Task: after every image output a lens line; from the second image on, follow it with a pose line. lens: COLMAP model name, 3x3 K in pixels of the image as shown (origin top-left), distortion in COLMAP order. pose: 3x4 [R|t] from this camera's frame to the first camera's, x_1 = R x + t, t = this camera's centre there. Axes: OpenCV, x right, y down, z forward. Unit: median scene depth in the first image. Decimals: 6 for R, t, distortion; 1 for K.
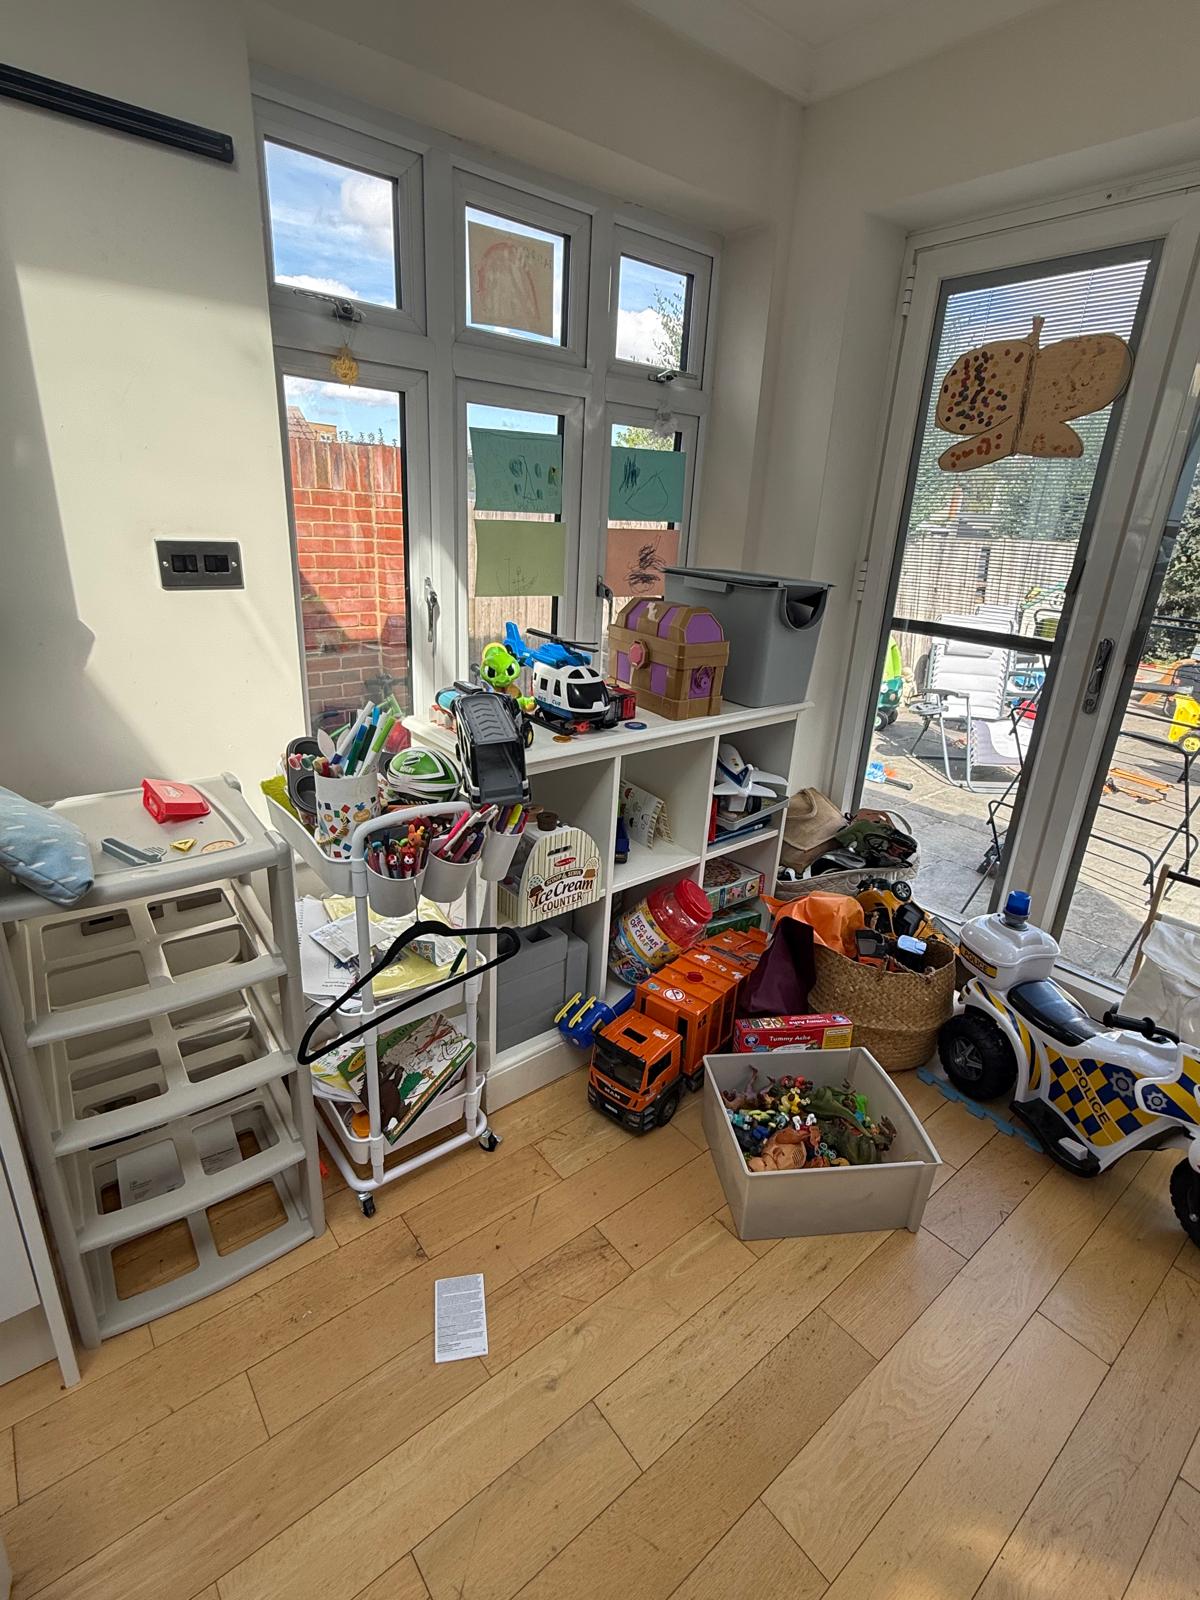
lens RADIAL K [[762.4, 0, 599.5], [0, 762.4, 789.4], [0, 0, 1]] dist [0.000393, 0.000598]
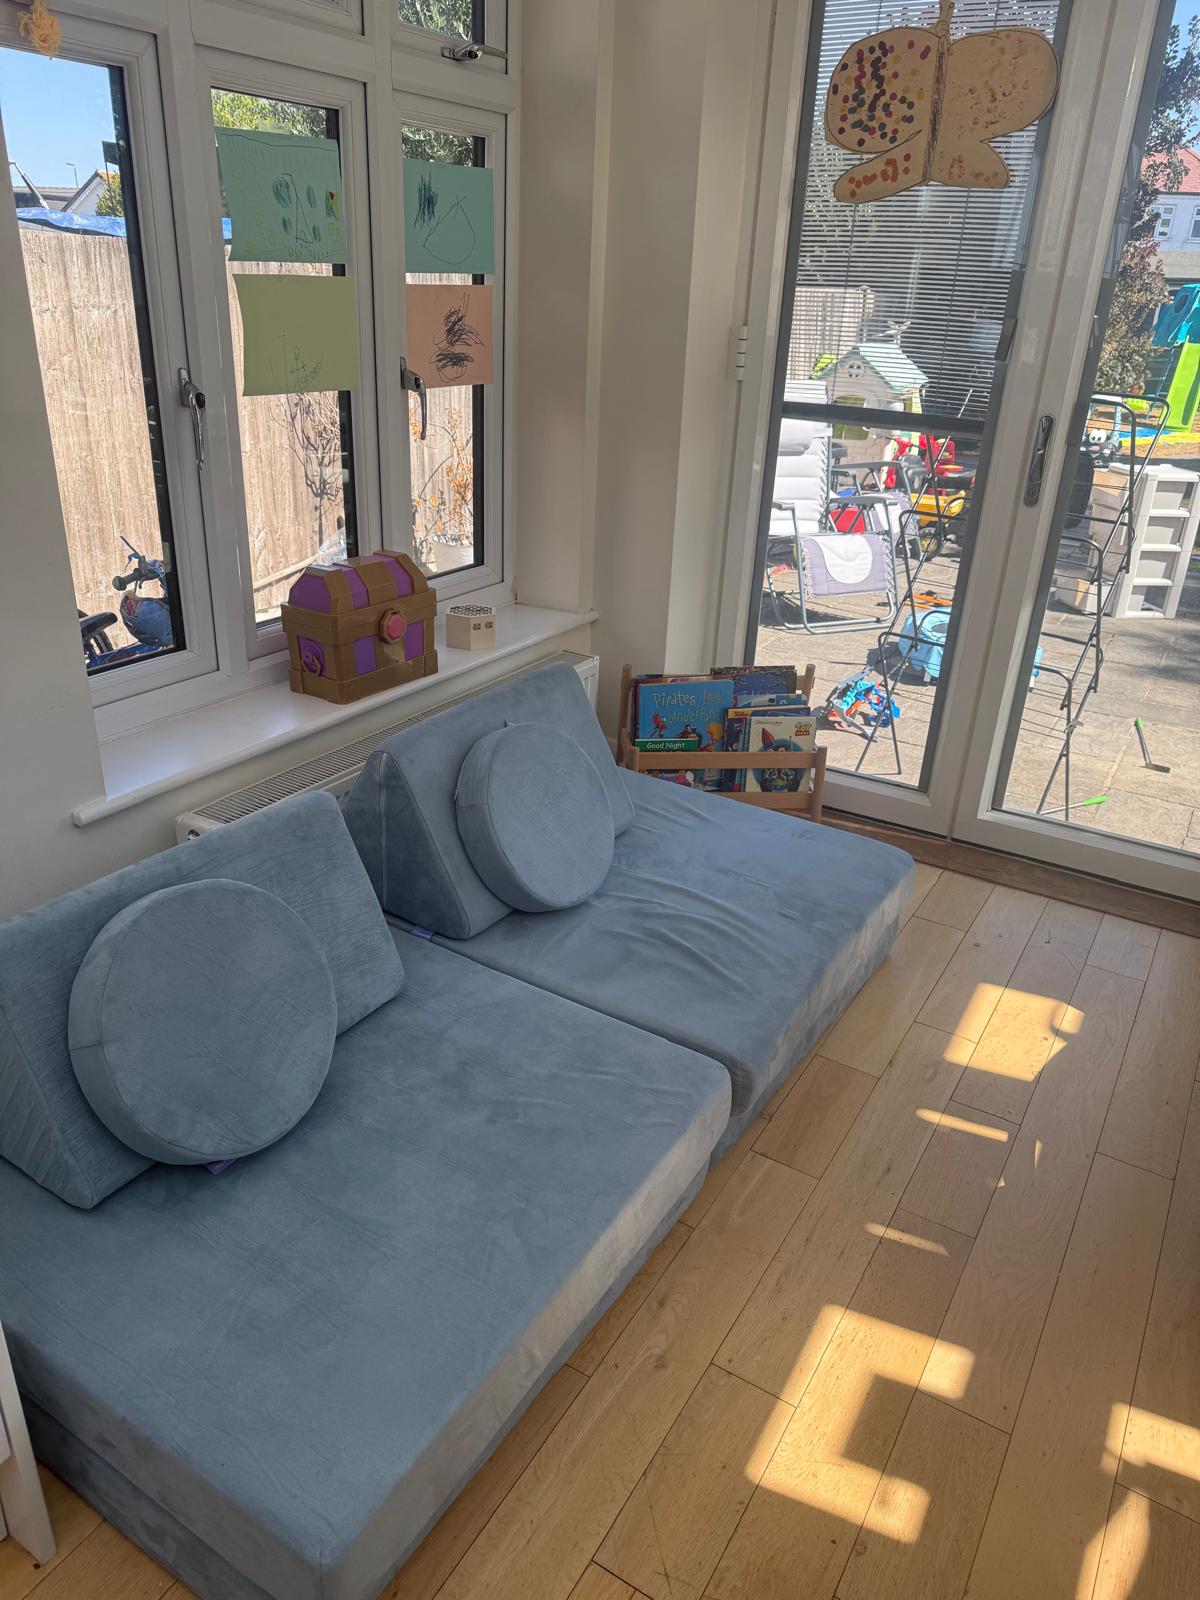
lens RADIAL K [[1132.5, 0, 598.9], [0, 1132.5, 804.5], [0, 0, 1]] dist [0.002796, -0.006664]
pose [[0.940755, -0.152240, 0.302990, -0.226444], [0.118585, 0.984834, 0.126644, 0.007703], [-0.317675, -0.083211, 0.944541, -0.054648]]
